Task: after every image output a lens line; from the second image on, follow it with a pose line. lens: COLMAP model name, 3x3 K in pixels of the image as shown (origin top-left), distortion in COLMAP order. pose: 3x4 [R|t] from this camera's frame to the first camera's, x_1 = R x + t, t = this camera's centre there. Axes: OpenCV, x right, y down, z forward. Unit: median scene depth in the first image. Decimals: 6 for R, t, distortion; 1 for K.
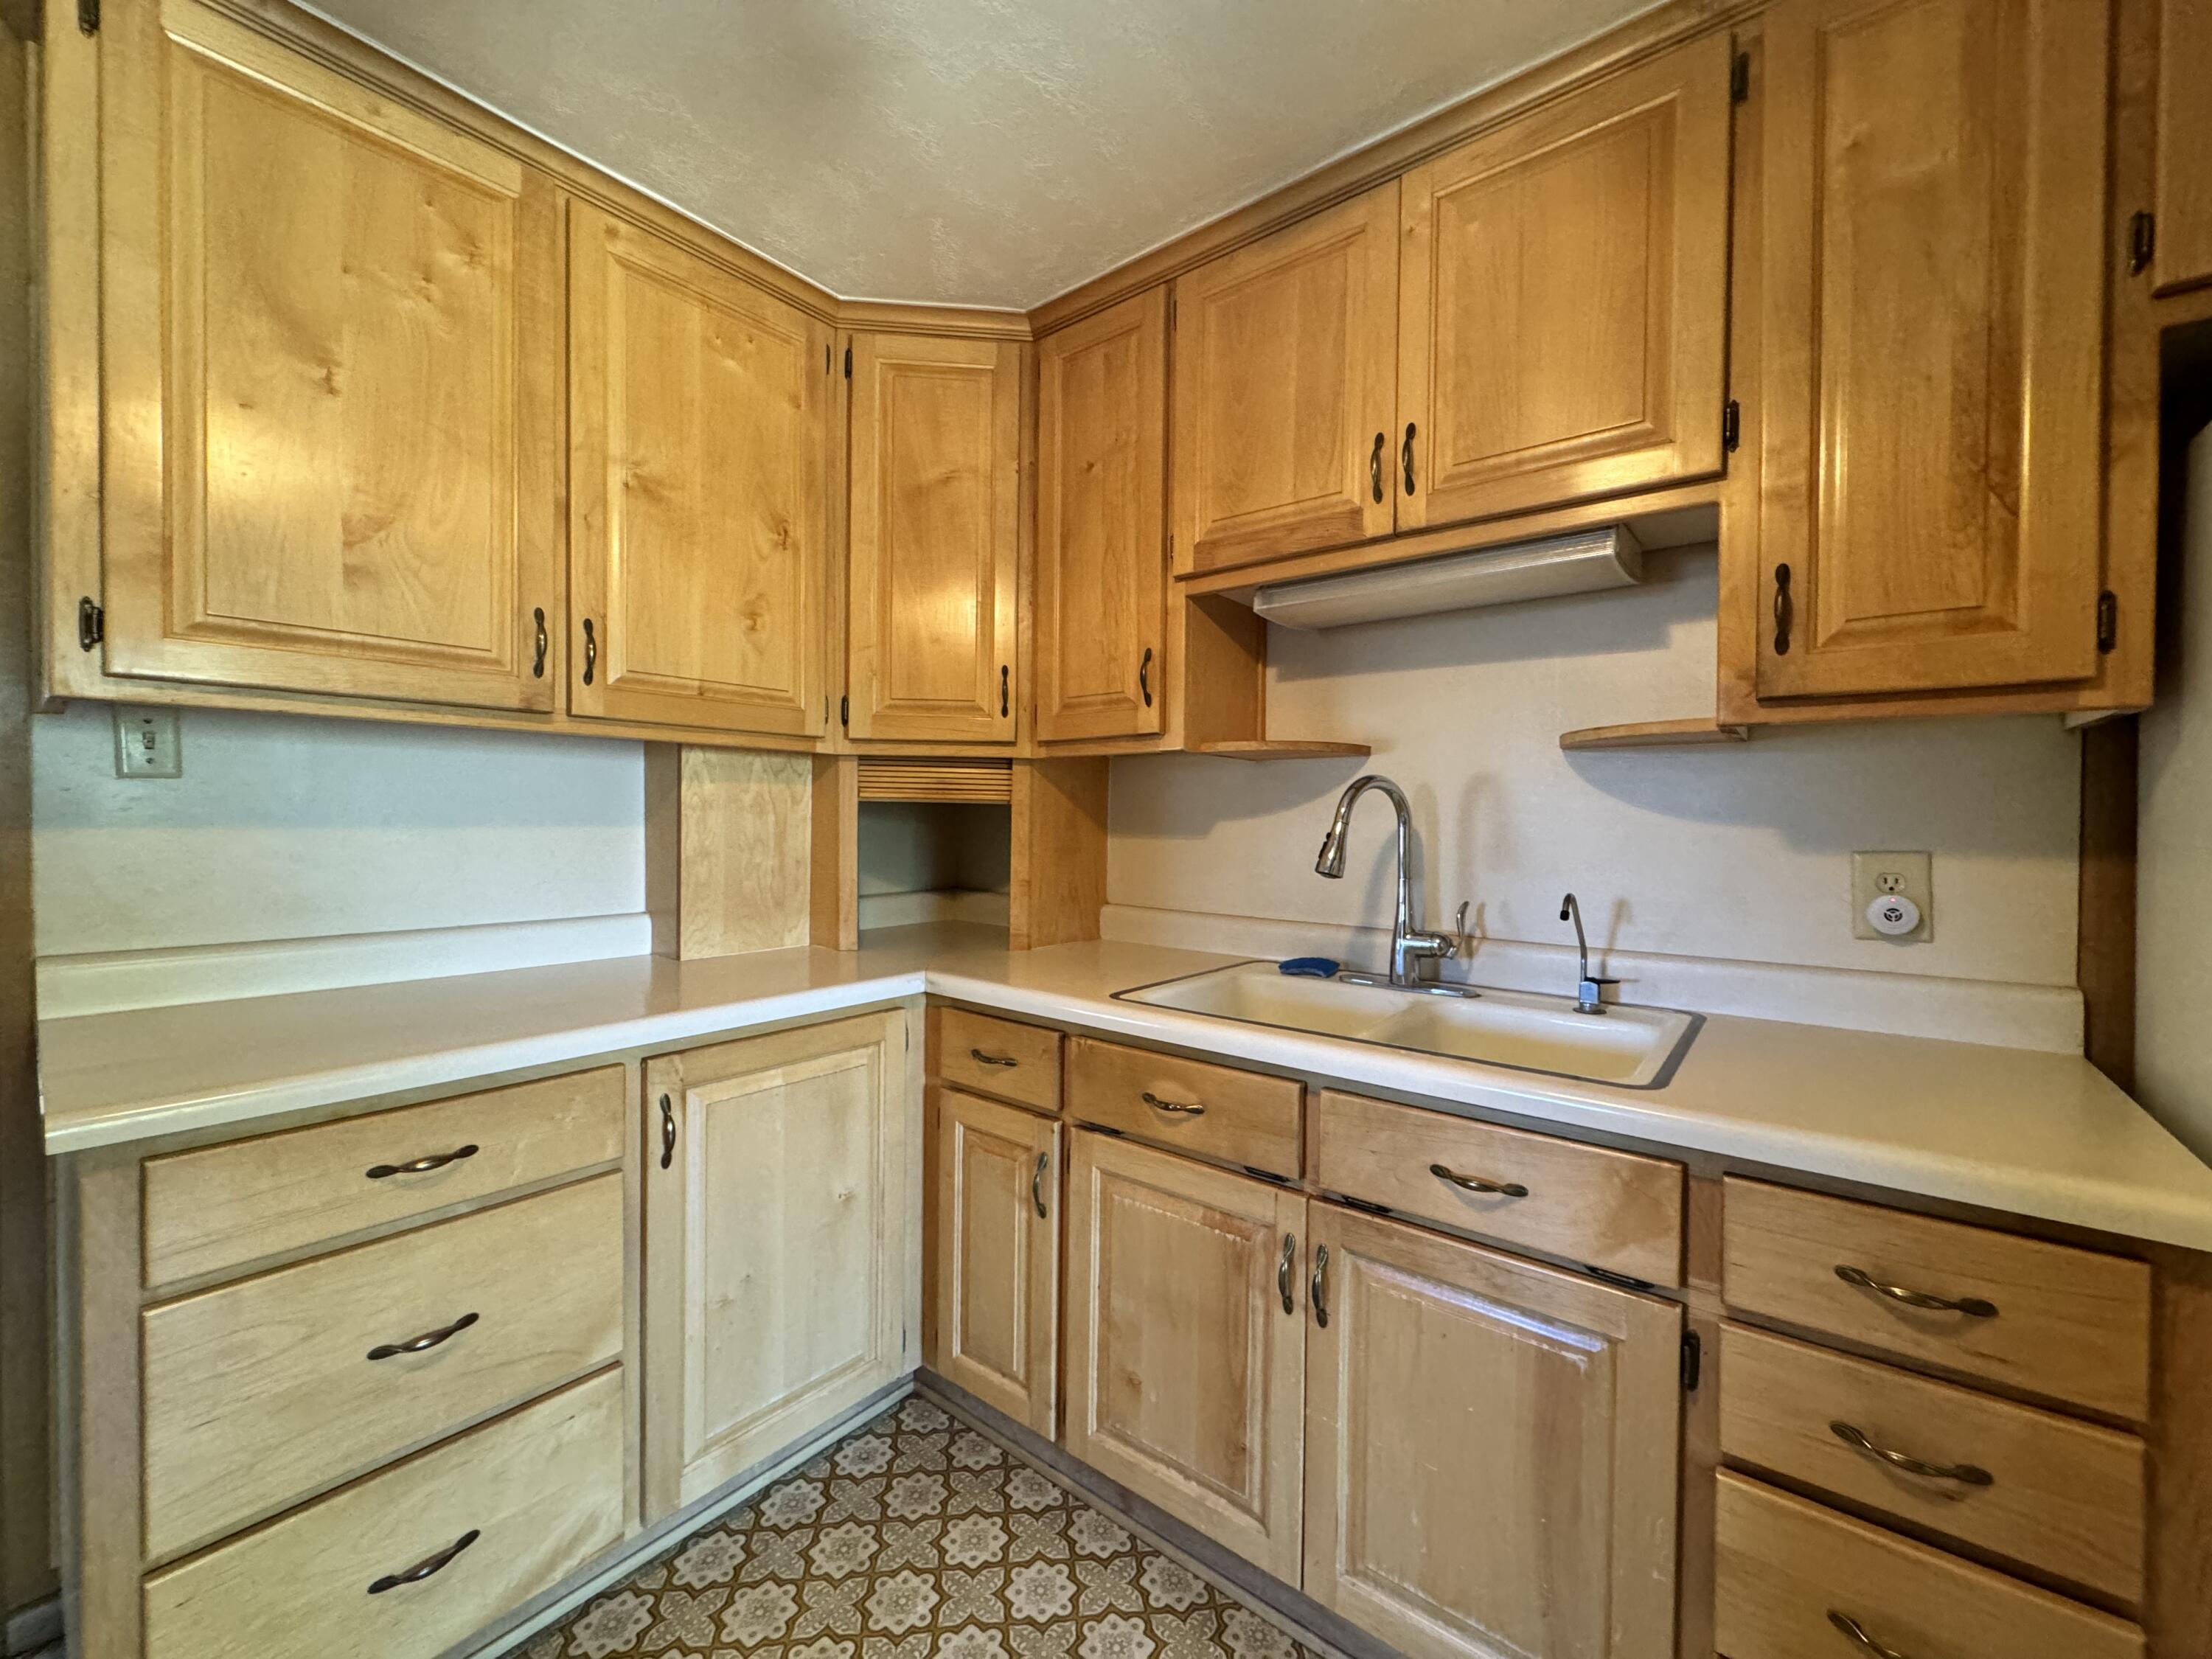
lens RADIAL K [[883.2, 0, 1107.7], [0, 883.2, 830.0], [0, 0, 1]] dist [-0.005078, 0.001294]
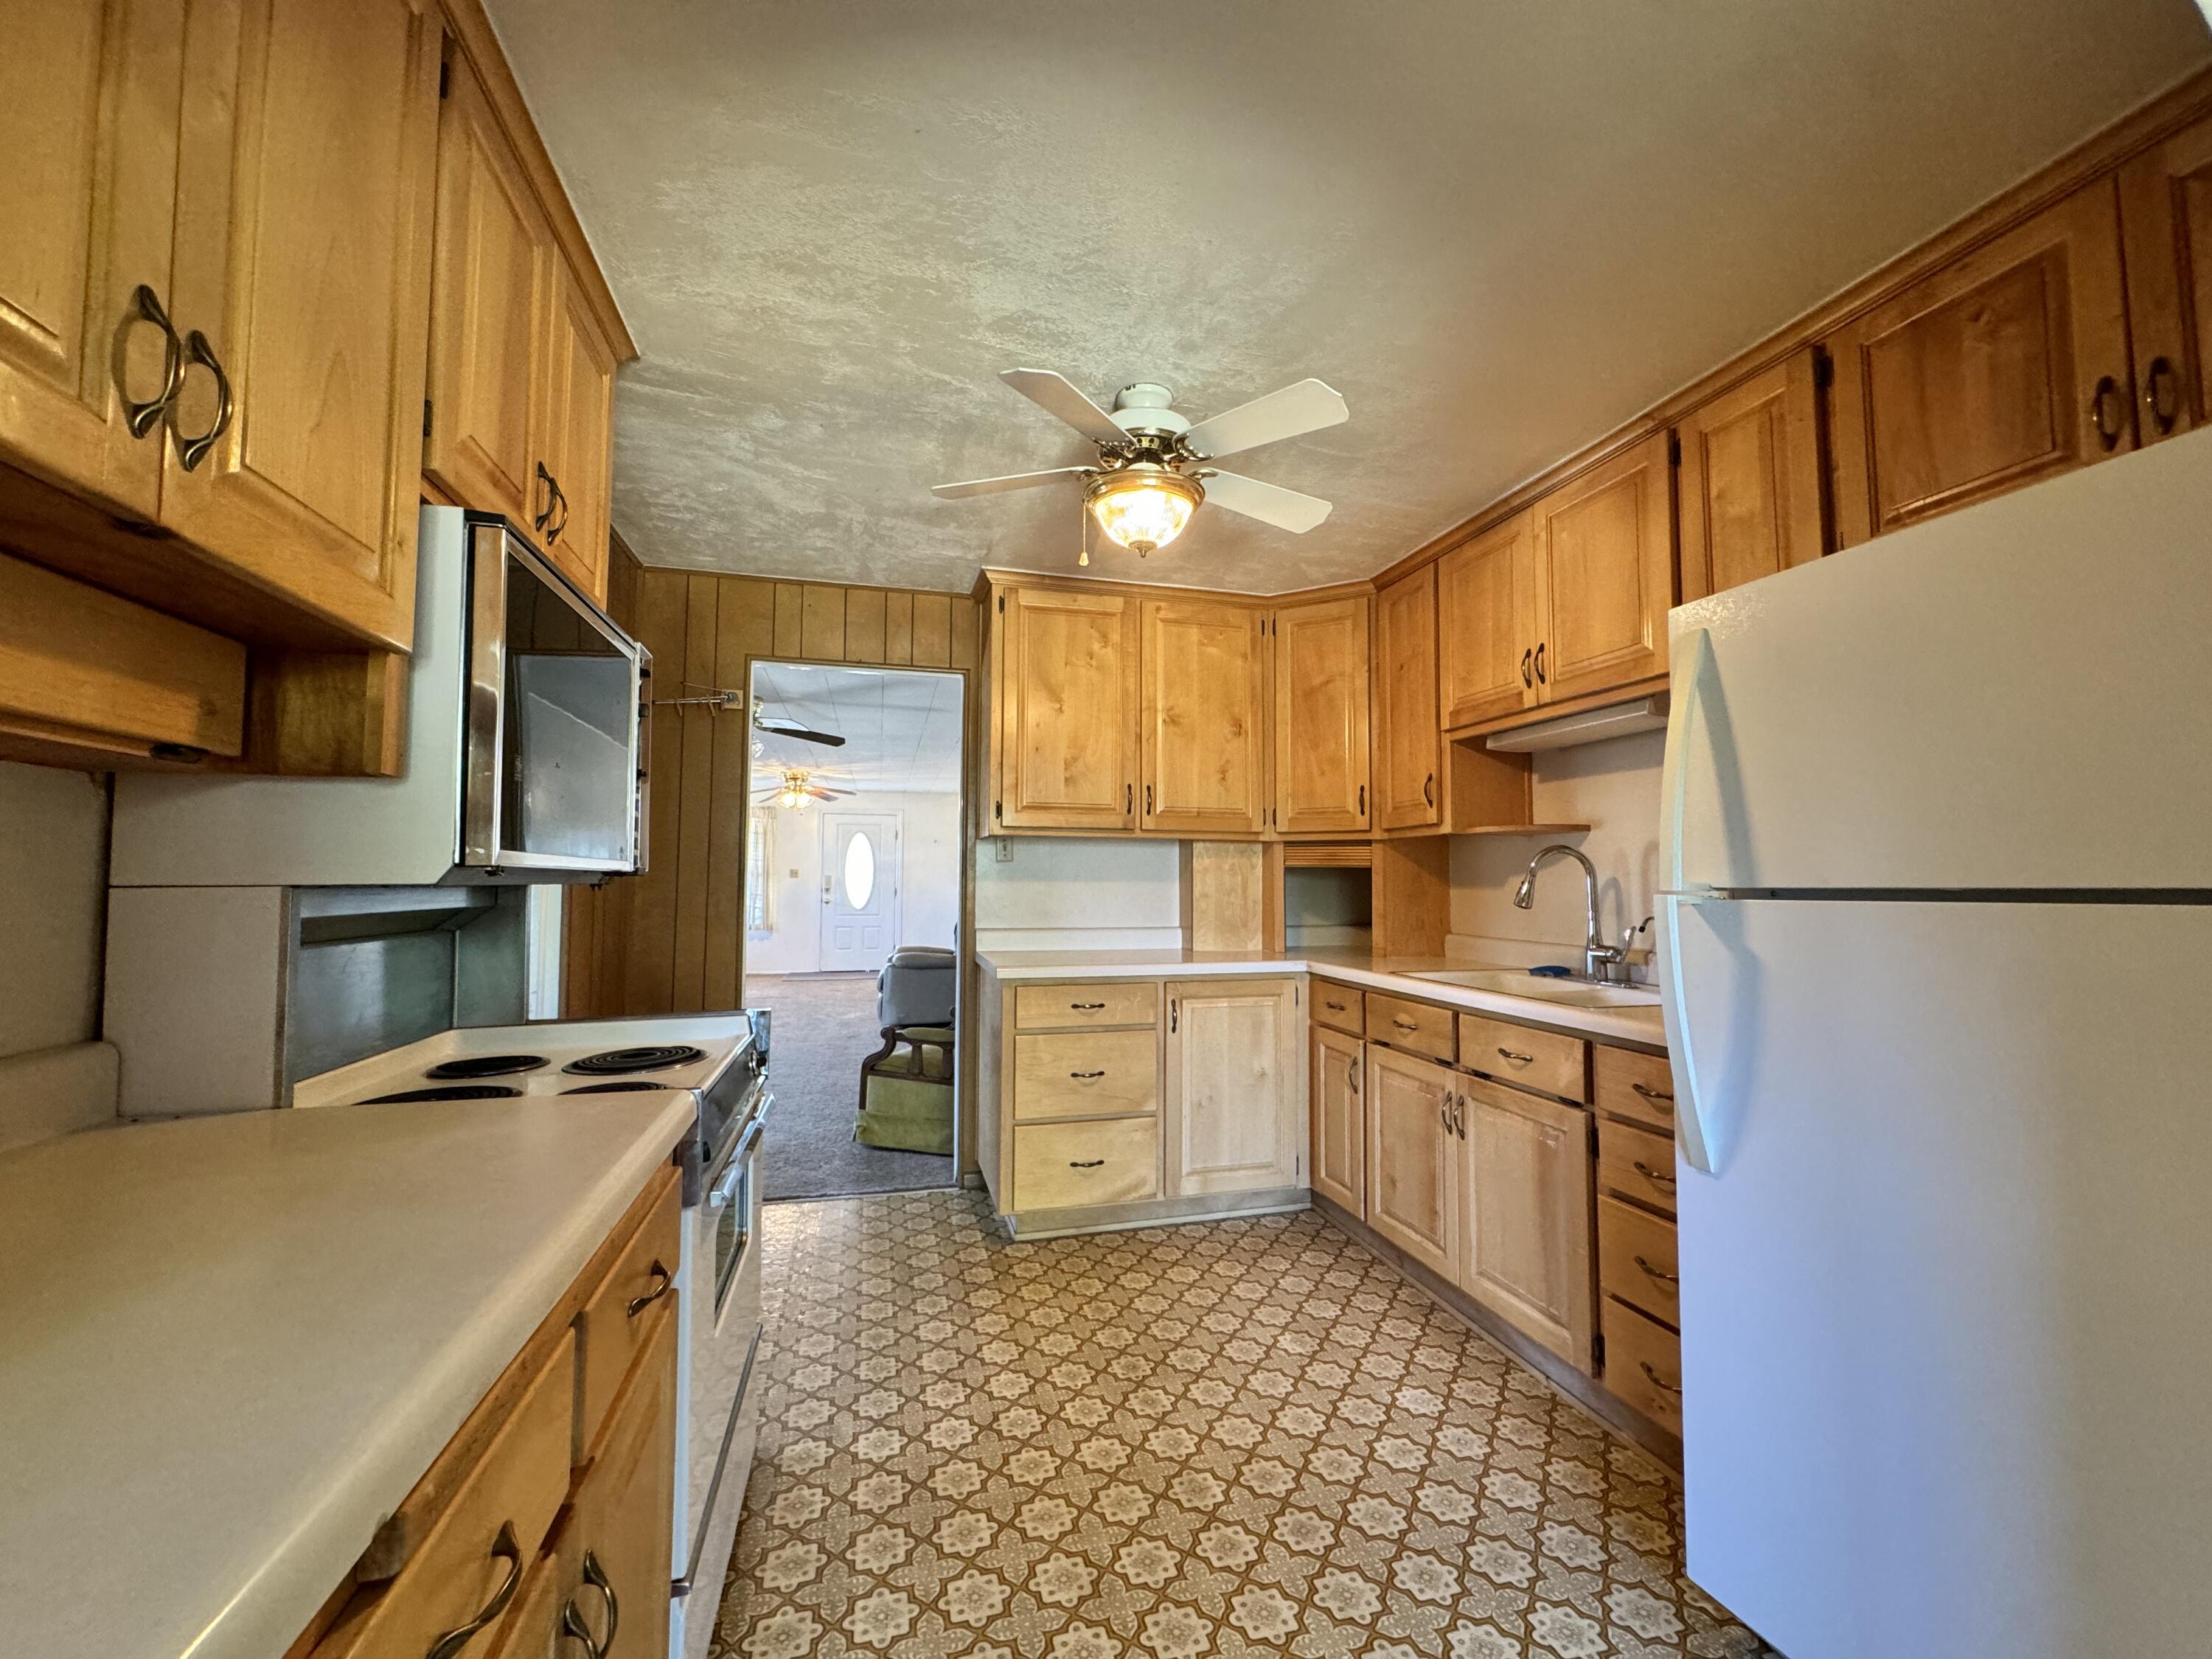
lens RADIAL K [[883.2, 0, 1104.7], [0, 883.2, 831.1], [0, 0, 1]] dist [-0.005078, 0.001294]
pose [[0.803854, -0.040317, -0.593458, 0.633765], [-0.005962, 0.997104, -0.075813, 0.041239], [0.594796, 0.064481, 0.801286, -0.832843]]
